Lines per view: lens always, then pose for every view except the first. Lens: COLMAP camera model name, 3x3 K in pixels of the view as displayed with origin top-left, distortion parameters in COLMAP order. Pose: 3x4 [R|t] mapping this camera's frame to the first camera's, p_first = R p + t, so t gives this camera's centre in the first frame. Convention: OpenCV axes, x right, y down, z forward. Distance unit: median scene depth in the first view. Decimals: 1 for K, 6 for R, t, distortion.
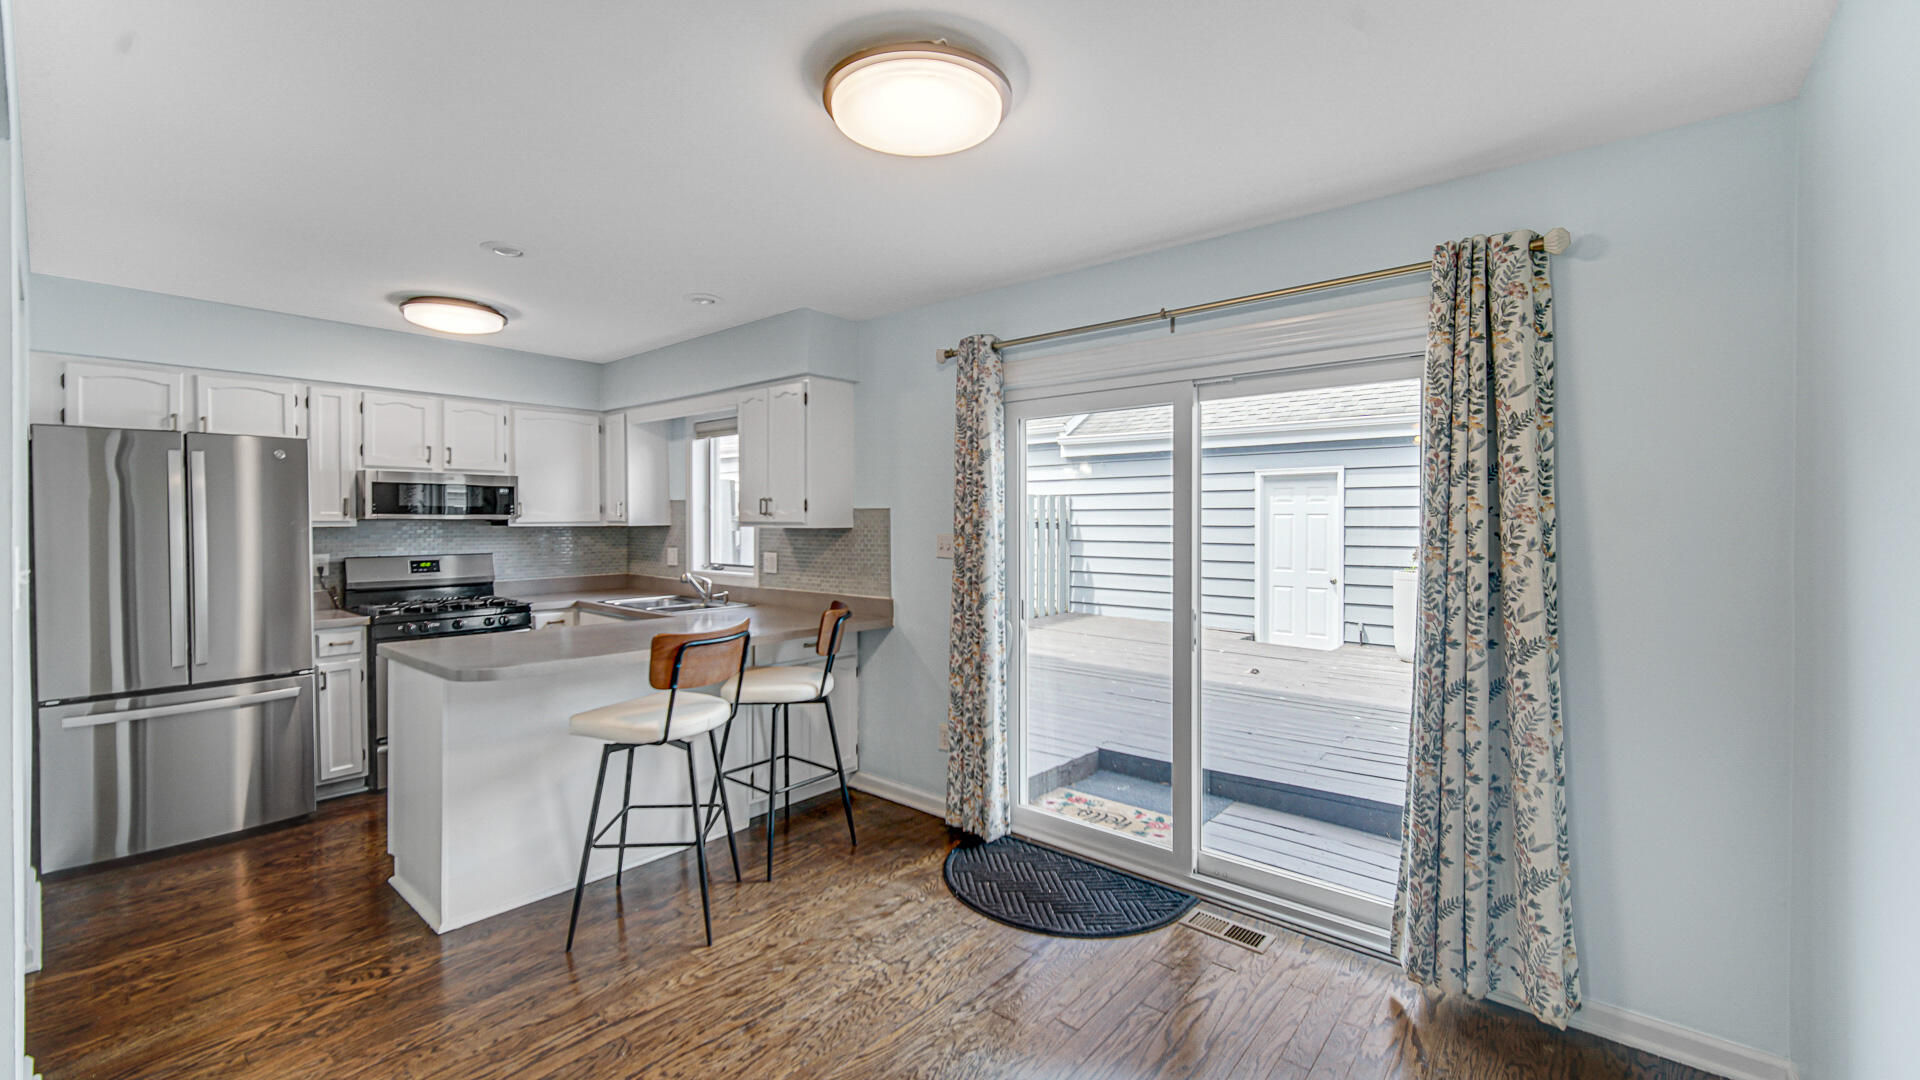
lens RADIAL K [[780.0, 0, 961.6], [0, 780.0, 523.1], [0, 0, 1]] dist [-0.001666, 0.000727]
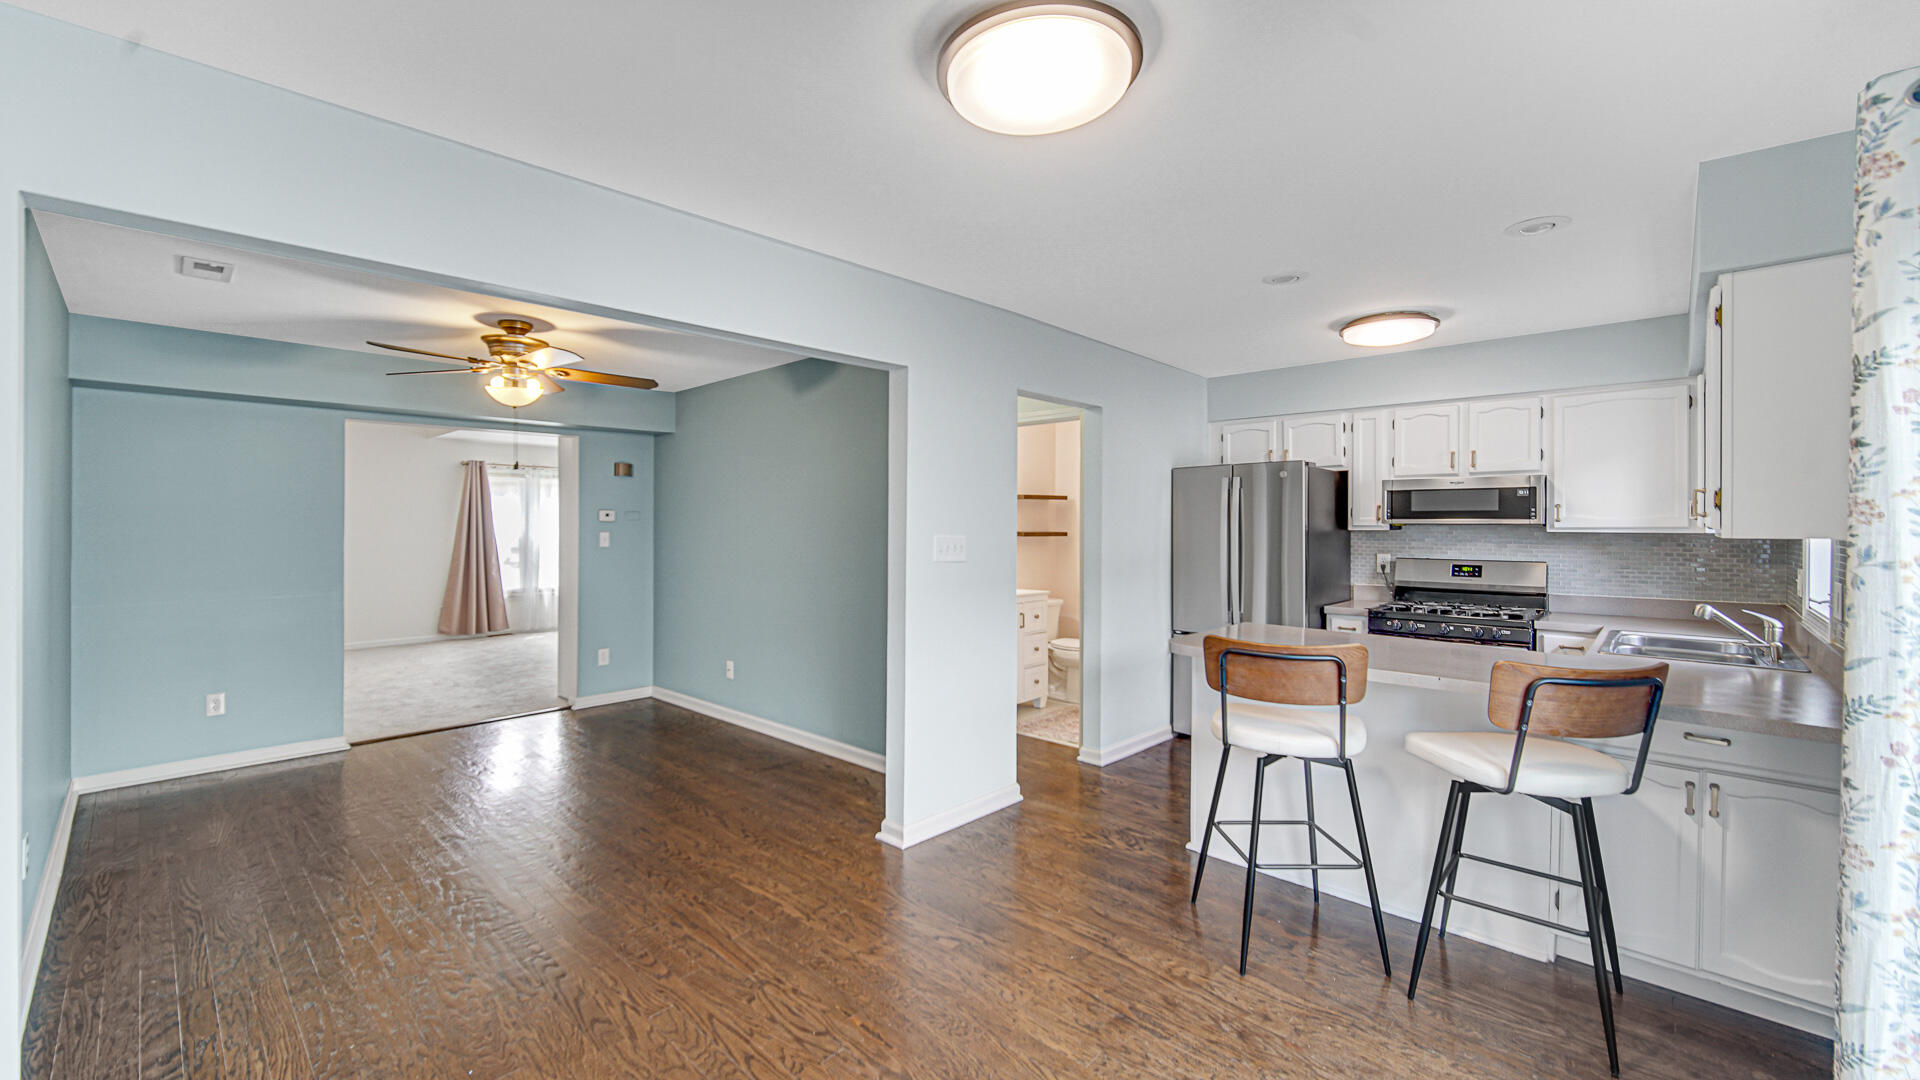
lens RADIAL K [[780.0, 0, 943.8], [0, 780.0, 527.2], [0, 0, 1]] dist [-0.001666, 0.000727]
pose [[-0.077831, 0.002819, -0.996963, 0.463453], [-0.006741, 0.999972, 0.003353, 0.000256], [0.996944, 0.006981, -0.077810, 0.512497]]
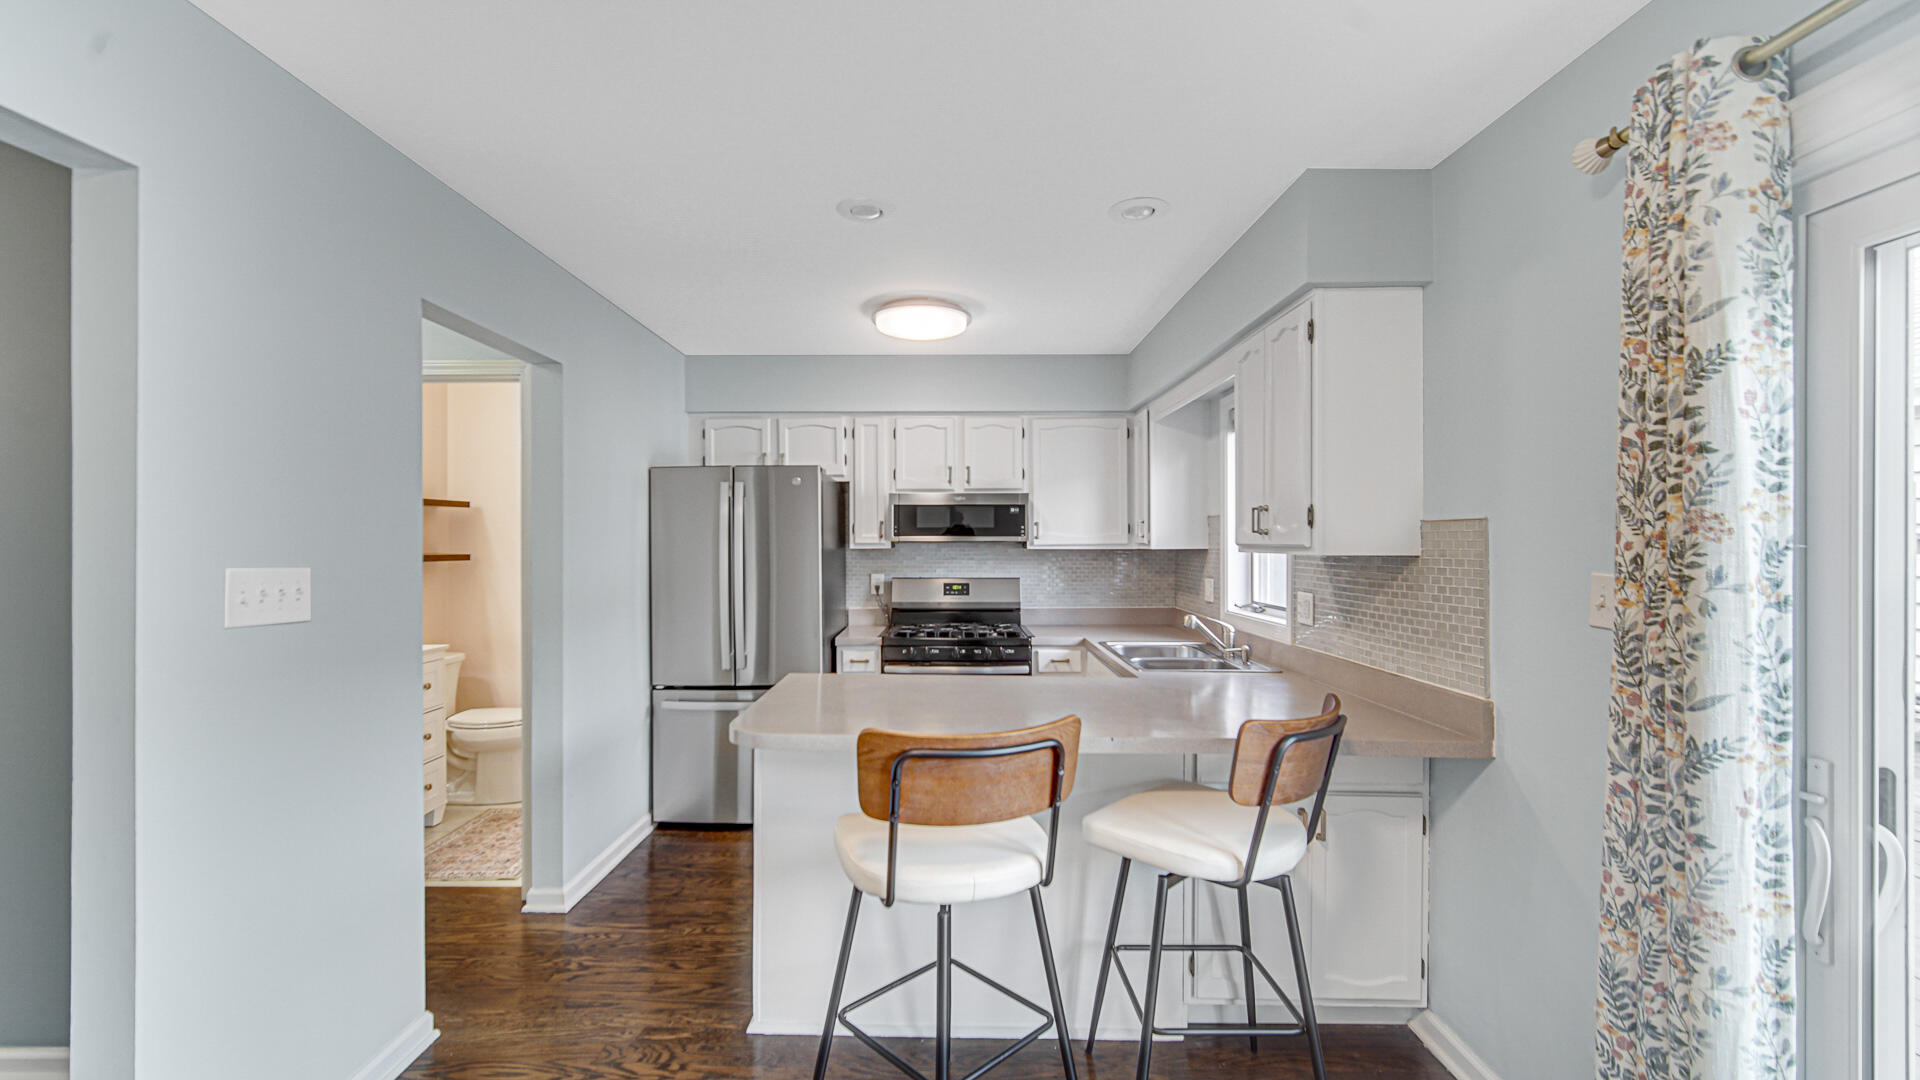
lens RADIAL K [[780.0, 0, 940.1], [0, 780.0, 545.7], [0, 0, 1]] dist [-0.001666, 0.000727]
pose [[0.624904, 0.002183, -0.780699, 0.086496], [-0.001847, 0.999997, 0.001317, -0.001114], [0.780700, 0.000619, 0.624906, 0.464862]]
